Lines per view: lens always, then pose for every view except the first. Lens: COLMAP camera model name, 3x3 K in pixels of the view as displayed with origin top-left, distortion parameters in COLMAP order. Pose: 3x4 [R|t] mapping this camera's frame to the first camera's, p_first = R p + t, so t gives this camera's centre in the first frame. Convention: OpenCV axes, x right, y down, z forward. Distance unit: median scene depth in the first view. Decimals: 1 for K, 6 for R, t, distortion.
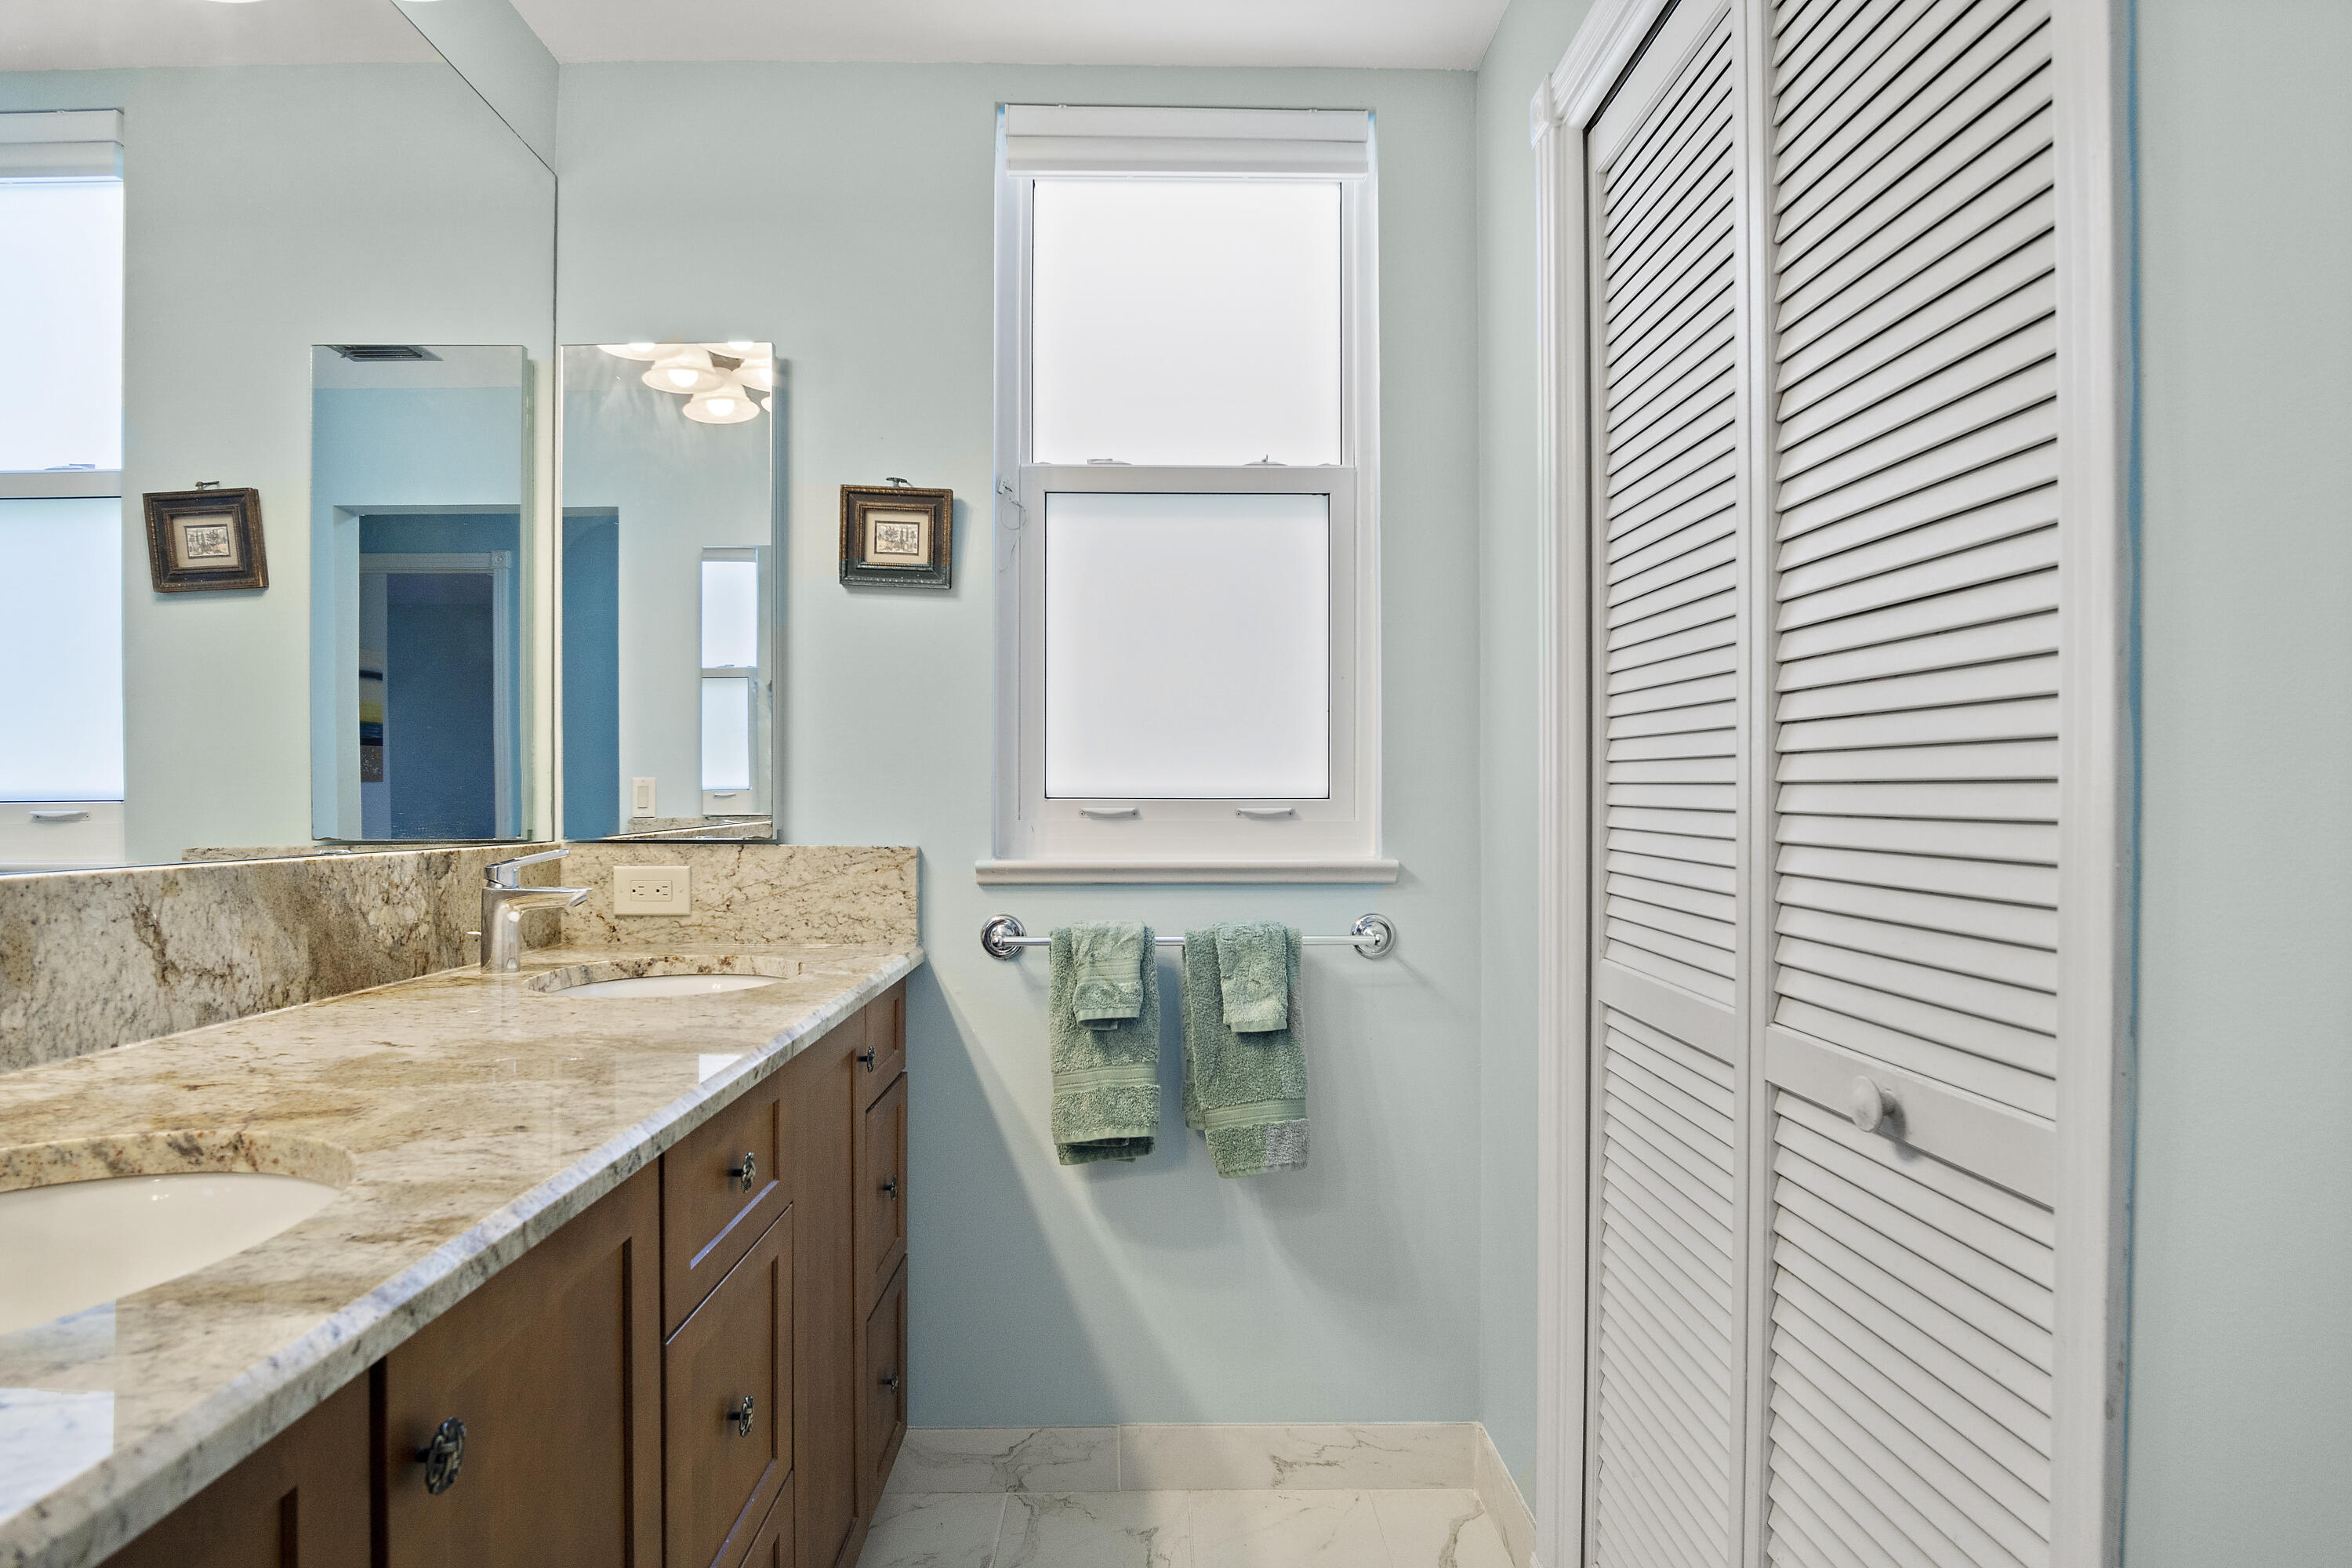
lens RADIAL K [[1280.4, 0, 1167.5], [0, 1280.4, 799.6], [0, 0, 1]] dist [-0.028439, 0.005763]
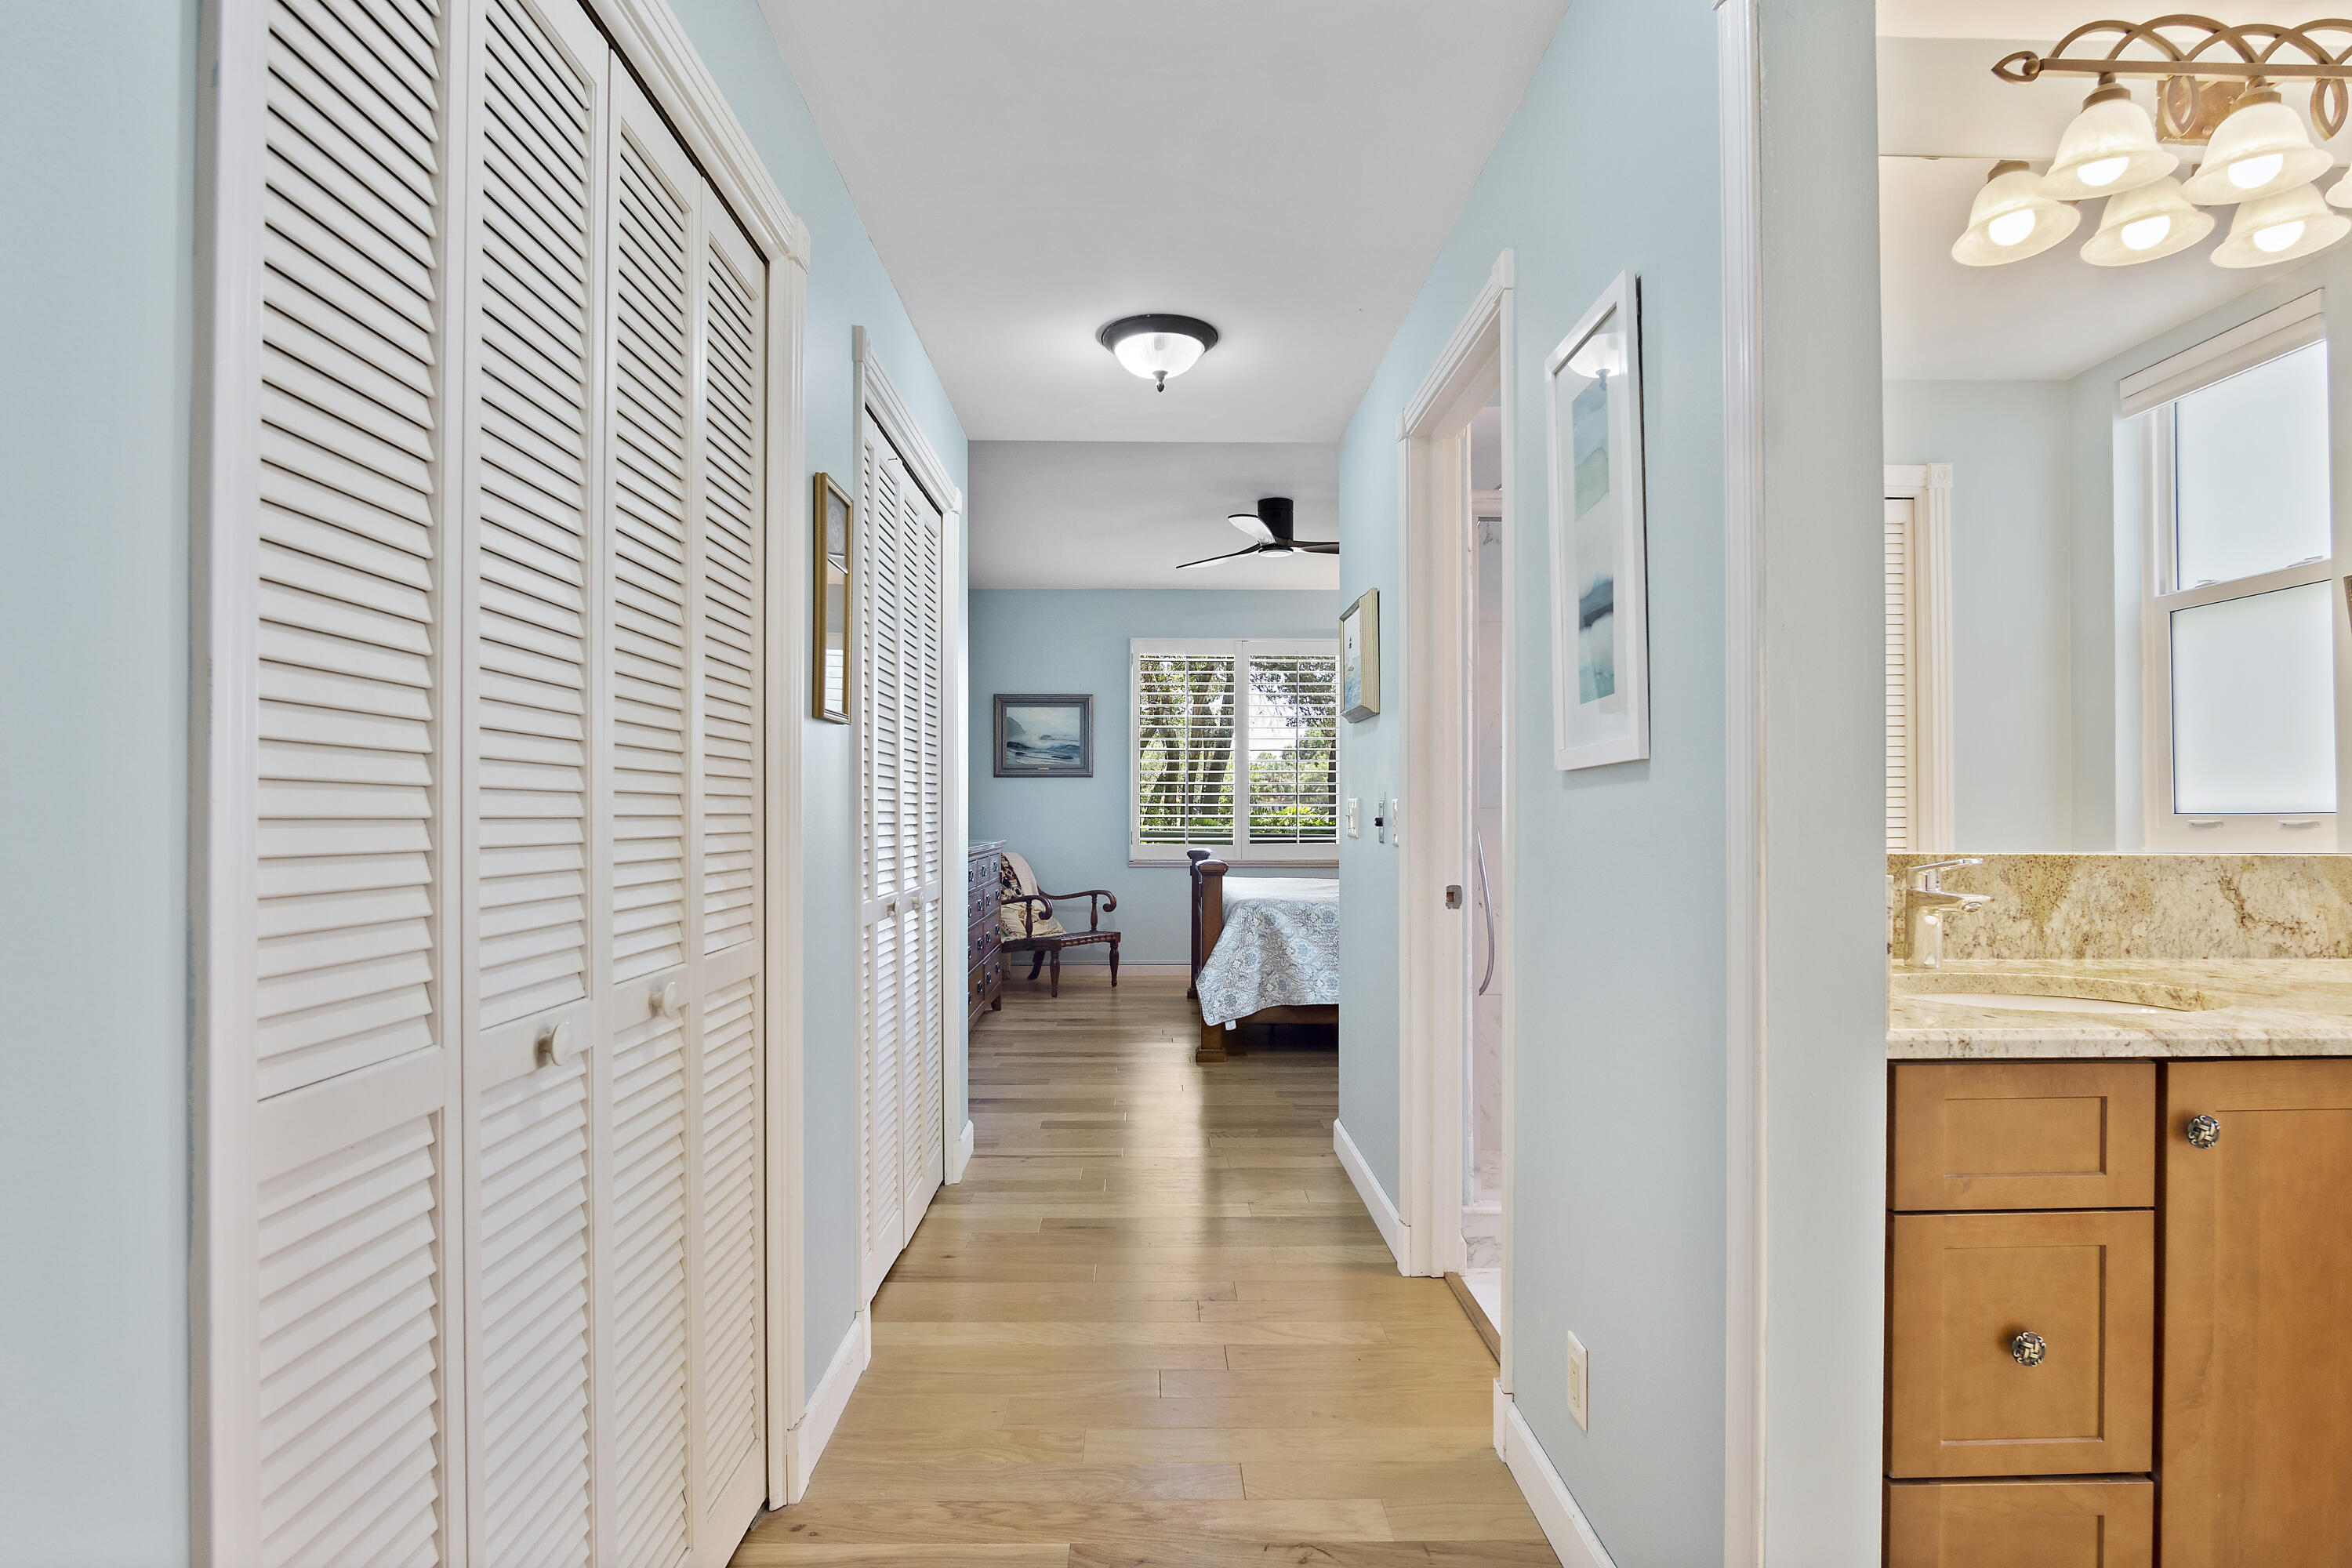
lens RADIAL K [[1280.4, 0, 1164.0], [0, 1280.4, 798.6], [0, 0, 1]] dist [-0.028439, 0.005763]
pose [[0.002041, -0.011097, -0.999936, 0.801079], [0.000201, 0.999938, -0.011097, 0.000526], [0.999998, -0.000178, 0.002043, -0.376717]]
